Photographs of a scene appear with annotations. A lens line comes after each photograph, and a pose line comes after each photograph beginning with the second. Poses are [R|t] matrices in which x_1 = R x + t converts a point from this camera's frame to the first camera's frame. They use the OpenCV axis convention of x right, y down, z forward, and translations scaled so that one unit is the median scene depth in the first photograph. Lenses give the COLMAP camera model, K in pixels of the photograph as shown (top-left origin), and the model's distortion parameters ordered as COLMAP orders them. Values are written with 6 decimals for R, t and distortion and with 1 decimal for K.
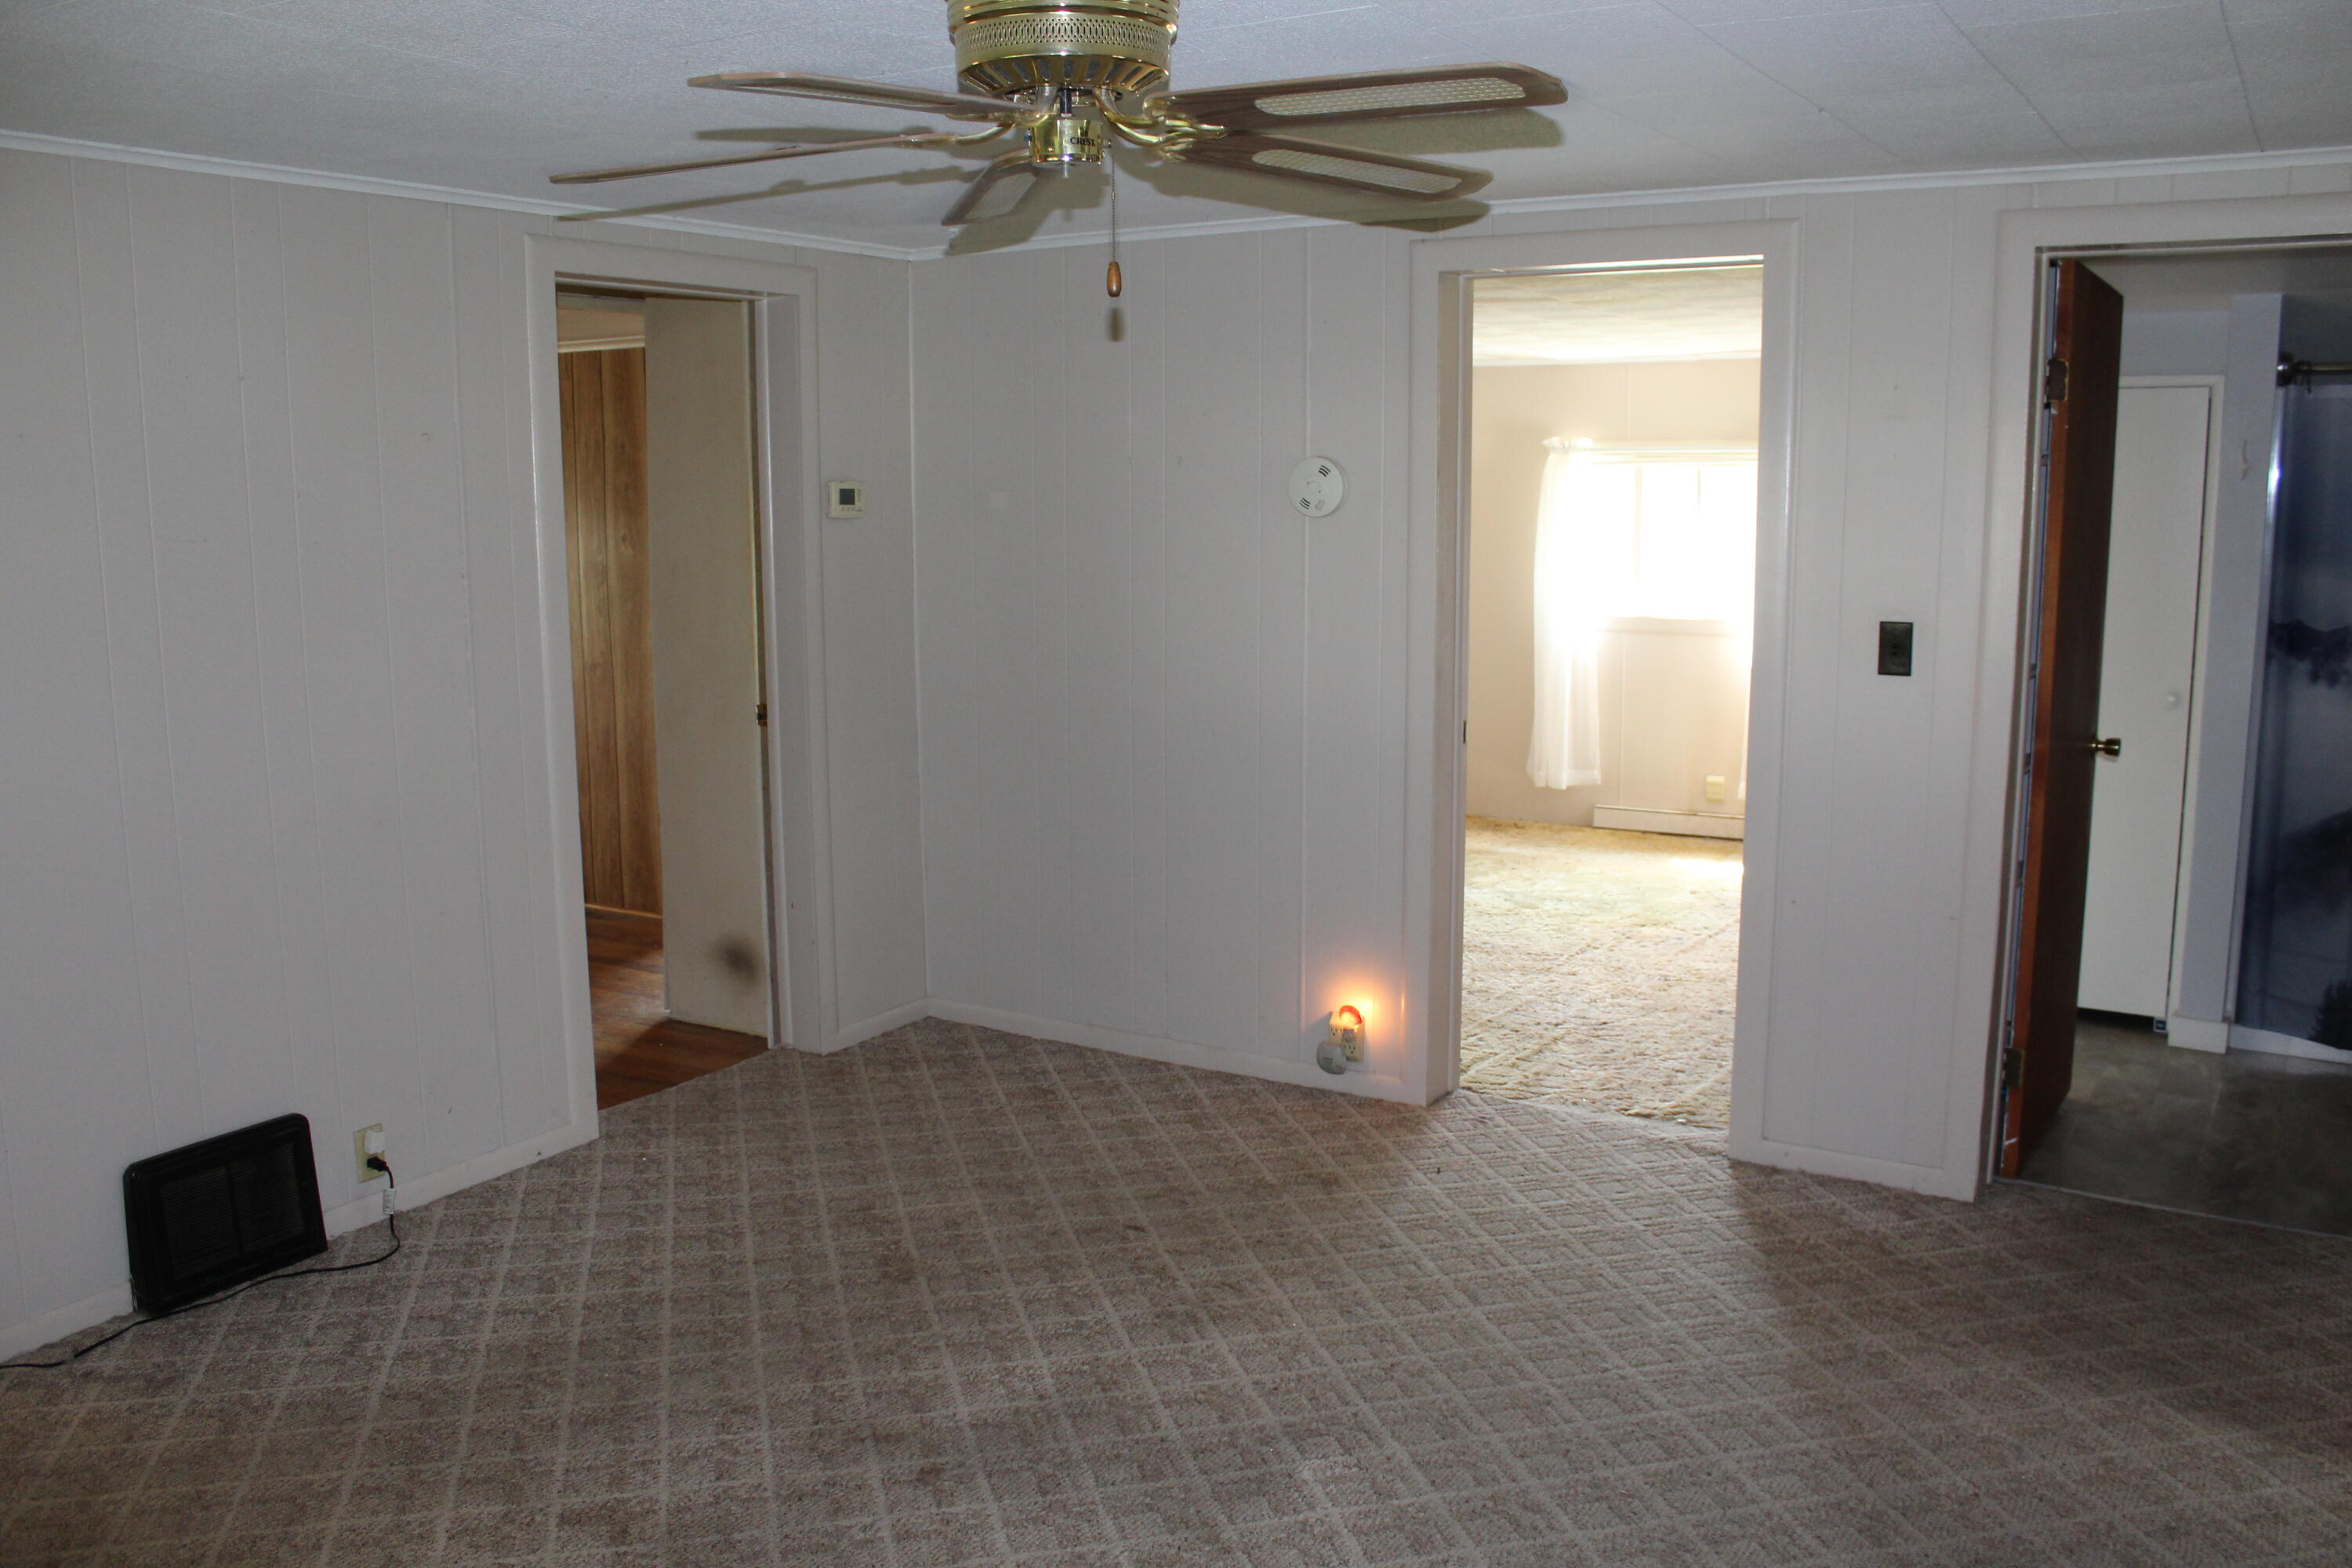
lens RADIAL K [[1944.8, 0, 1176.0], [0, 1944.8, 784.0], [0, 0, 1]] dist [-0.171766, 0.150149]
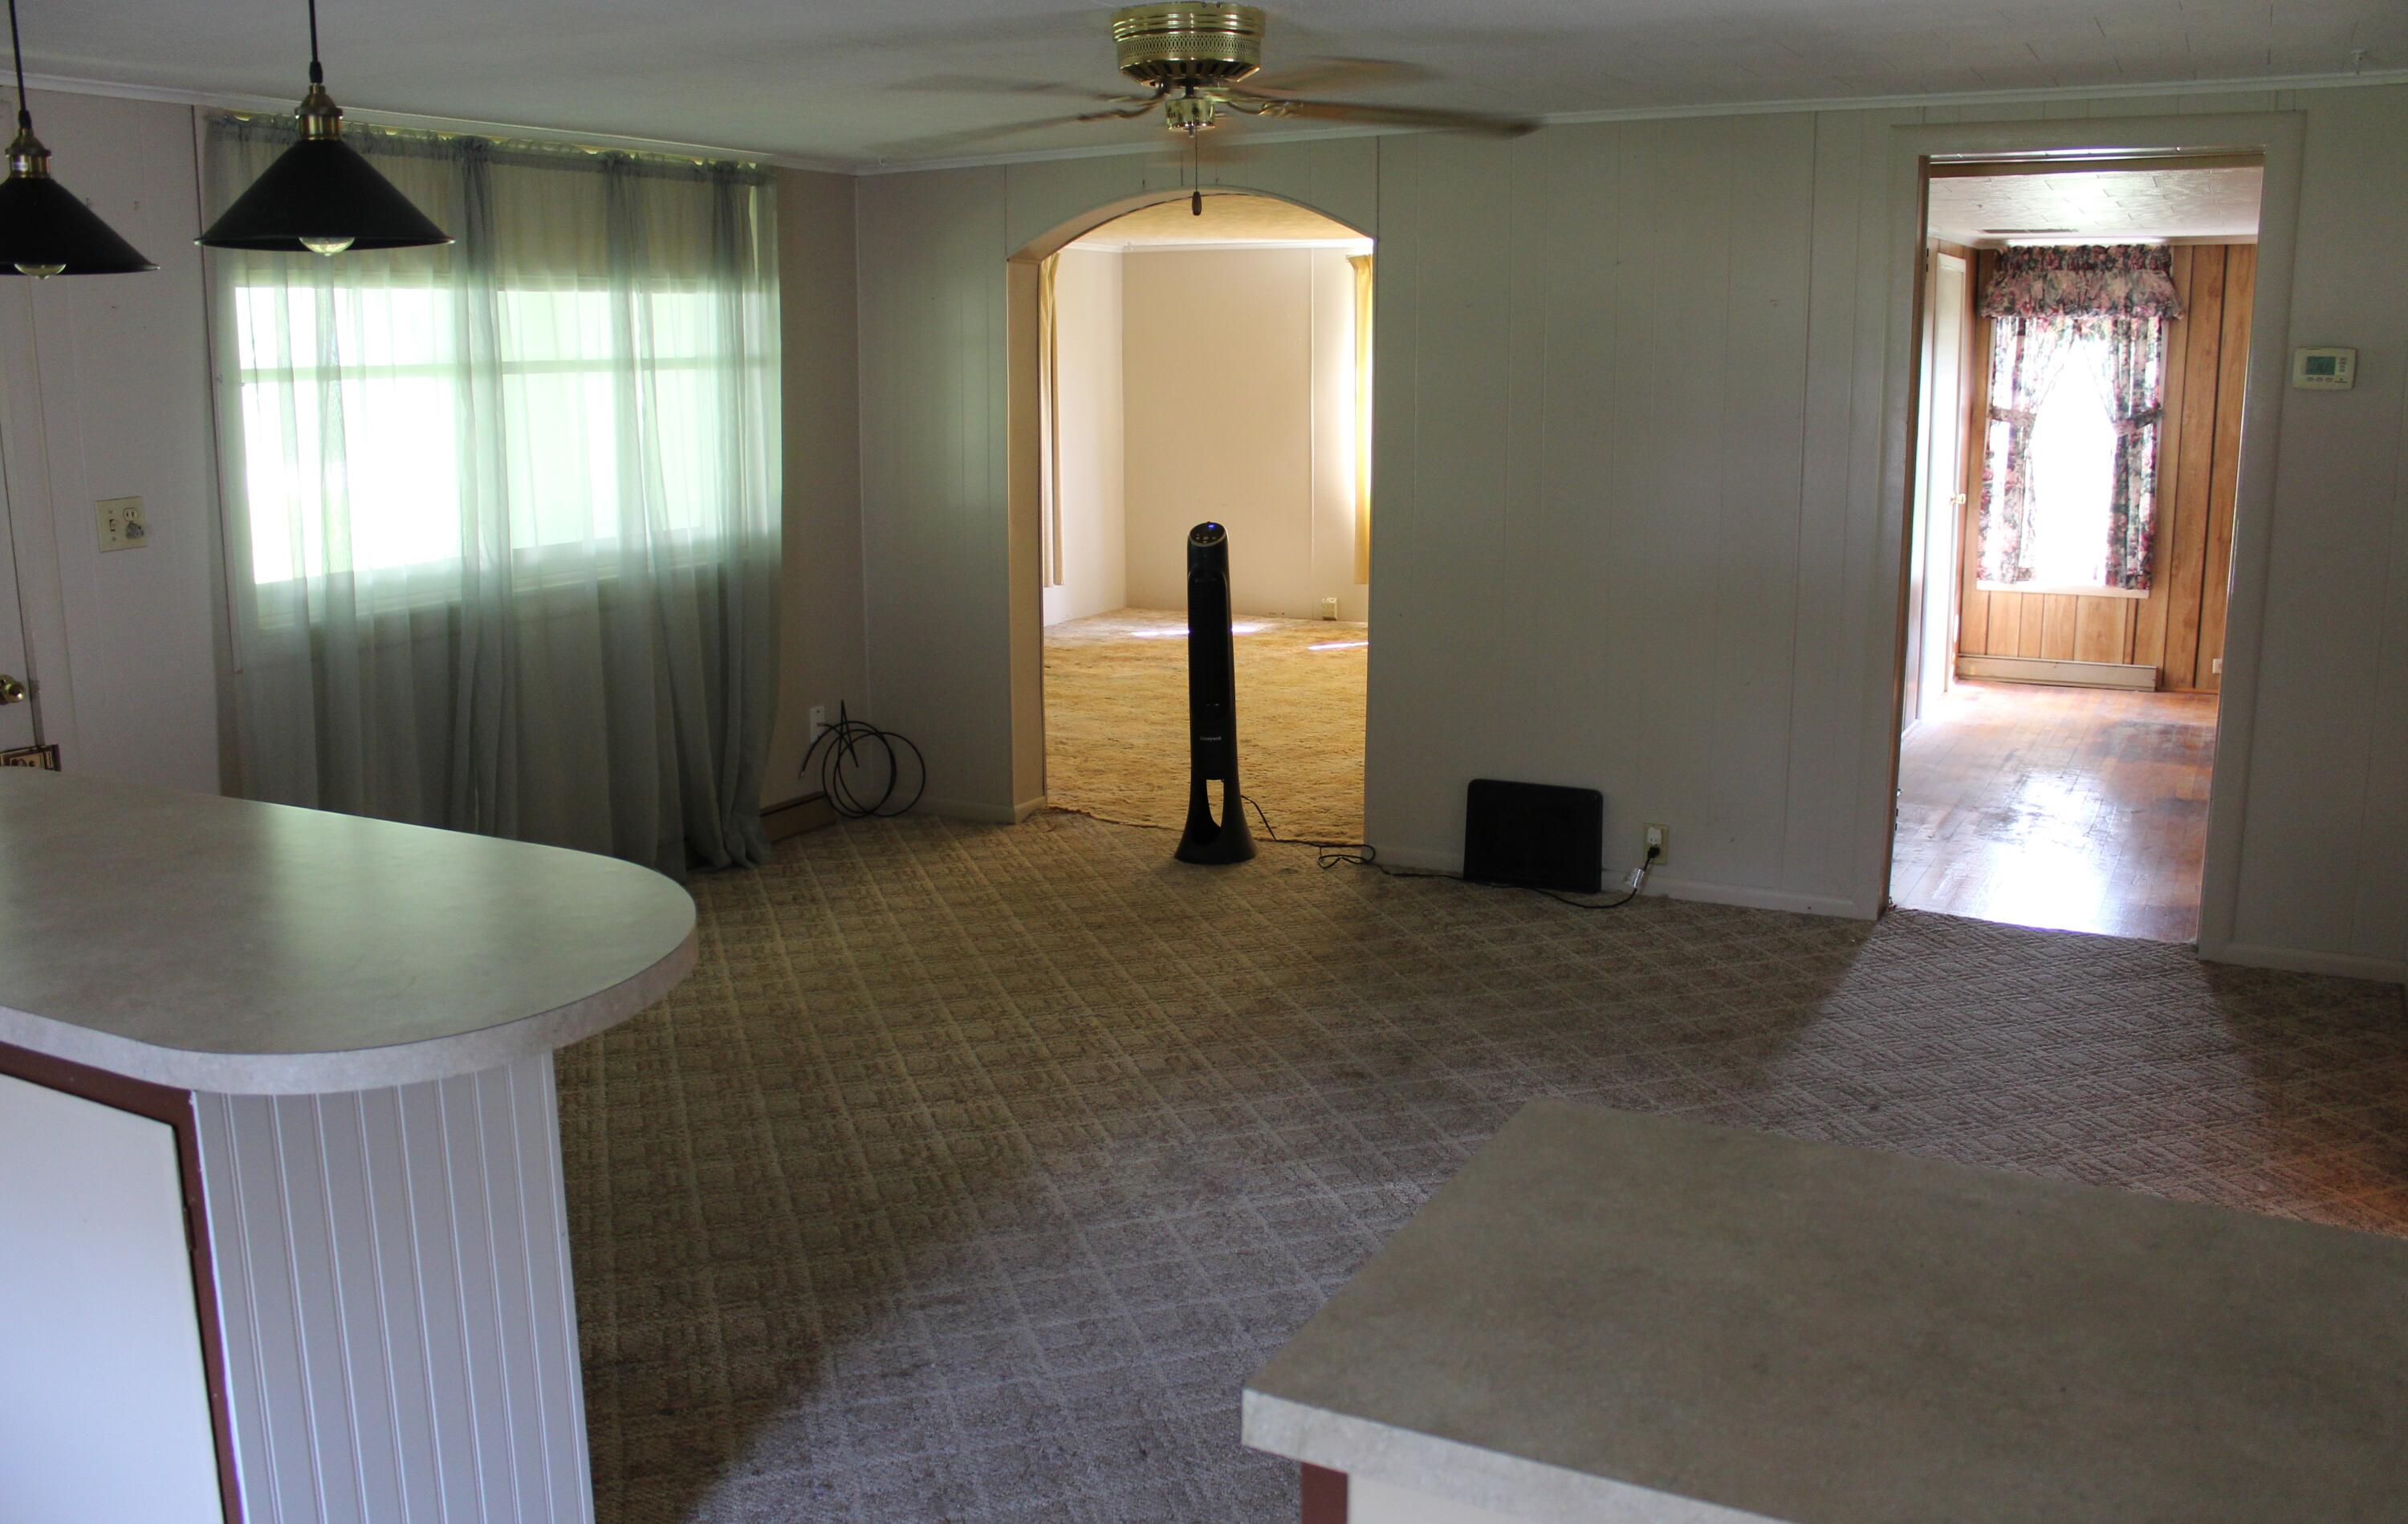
lens RADIAL K [[1997.2, 0, 1202.0], [0, 1997.2, 728.0], [0, 0, 1]] dist [-0.202703, 0.224141]
pose [[0.057868, 0.189877, -0.980101, 1.020168], [-0.147104, 0.972651, 0.179748, -0.098929], [0.987427, 0.133776, 0.084217, 0.626226]]
